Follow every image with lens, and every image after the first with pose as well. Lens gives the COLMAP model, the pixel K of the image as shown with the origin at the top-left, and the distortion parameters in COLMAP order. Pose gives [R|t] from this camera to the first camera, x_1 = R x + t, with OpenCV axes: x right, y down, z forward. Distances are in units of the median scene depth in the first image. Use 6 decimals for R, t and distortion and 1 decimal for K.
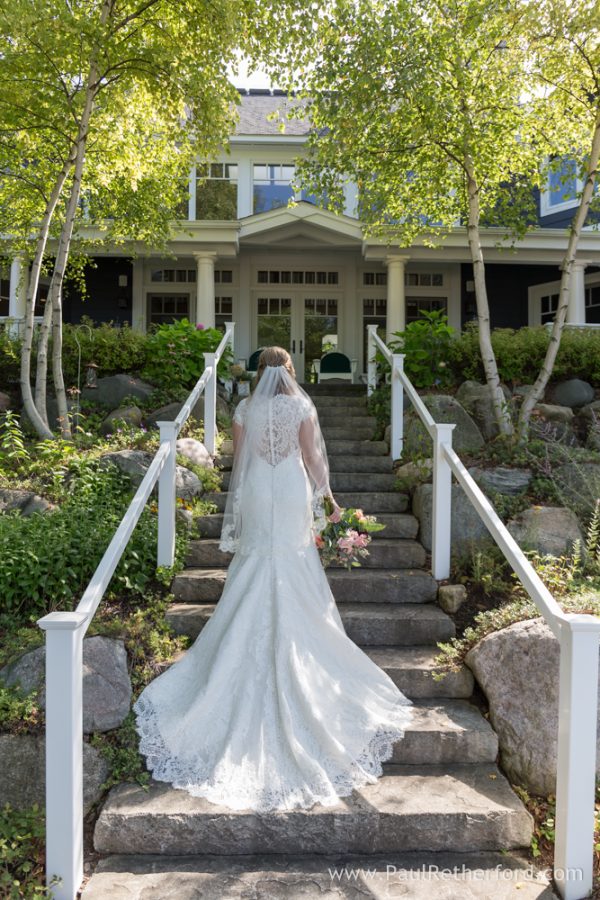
lens RADIAL K [[606.7, 0, 300.0], [0, 606.7, 450.0], [0, 0, 1]] dist [-0.016223, -0.000634]
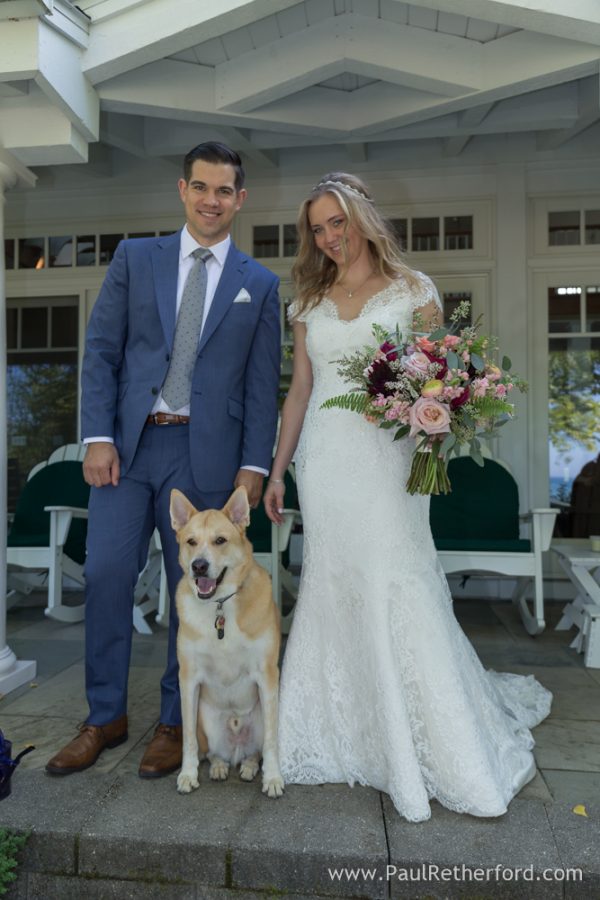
lens RADIAL K [[603.3, 0, 300.0], [0, 603.3, 450.0], [0, 0, 1]] dist [0.002766, 0.000488]
pose [[0.984279, -0.006999, -0.176485, 0.054553], [0.011667, 0.999609, 0.025427, -0.374221], [0.176237, -0.027087, 0.983975, 1.419725]]
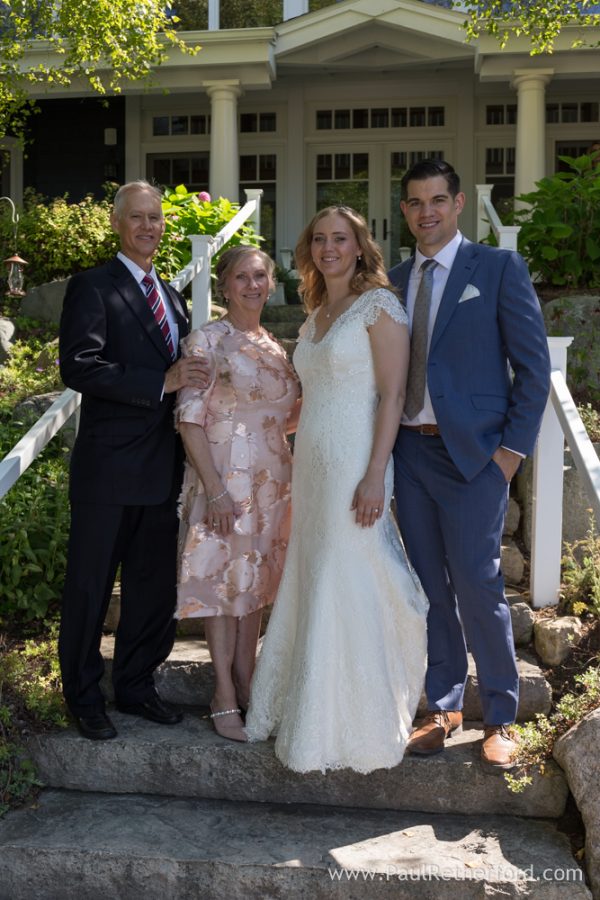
lens RADIAL K [[907.8, 0, 300.0], [0, 907.8, 450.0], [0, 0, 1]] dist [-0.029401, 0.009126]
pose [[0.990200, -0.000206, -0.139655, 0.102828], [0.008091, 0.998404, 0.055893, 0.011406], [0.139421, -0.056475, 0.988621, 0.099077]]
